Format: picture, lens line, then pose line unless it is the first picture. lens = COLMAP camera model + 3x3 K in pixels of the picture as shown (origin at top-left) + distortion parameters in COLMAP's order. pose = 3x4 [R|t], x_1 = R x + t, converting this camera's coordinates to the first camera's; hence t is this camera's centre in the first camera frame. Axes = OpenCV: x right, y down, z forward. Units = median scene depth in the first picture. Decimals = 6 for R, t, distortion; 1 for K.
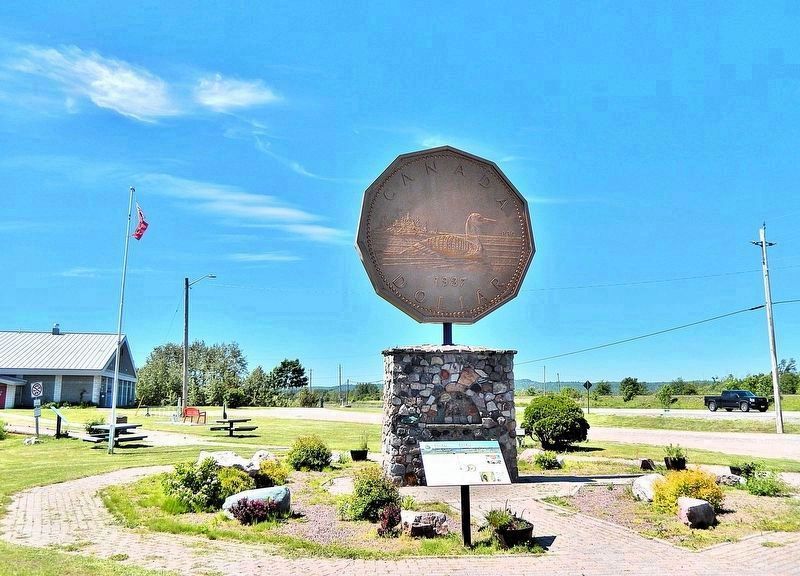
lens RADIAL K [[669.0, 0, 400.0], [0, 669.0, 288.0], [0, 0, 1]] dist [-0.011469, -0.009852]
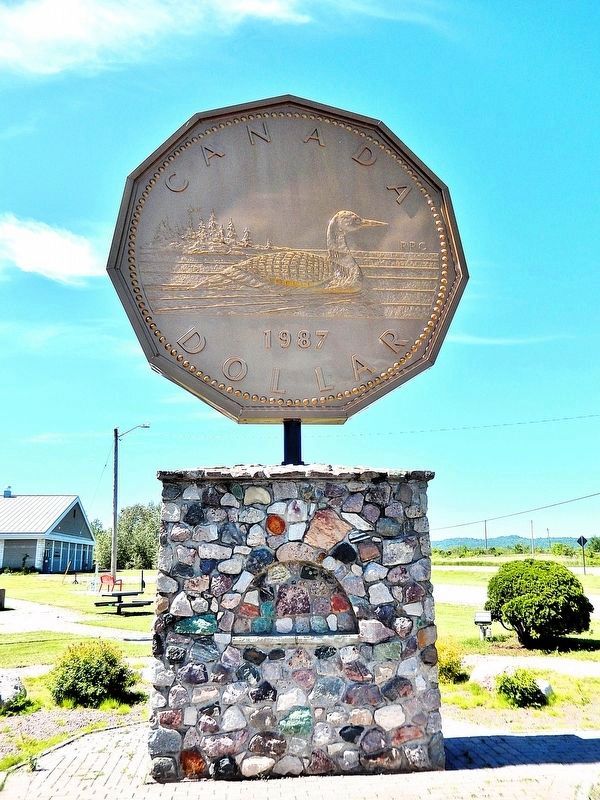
lens RADIAL K [[650.9, 0, 300.0], [0, 650.9, 400.0], [0, 0, 1]] dist [-0.008680, -0.012466]
pose [[0.991778, -0.041935, -0.120904, 0.140572], [0.032859, 0.996558, -0.076113, 0.076285], [0.123680, 0.071514, 0.989742, 0.538229]]
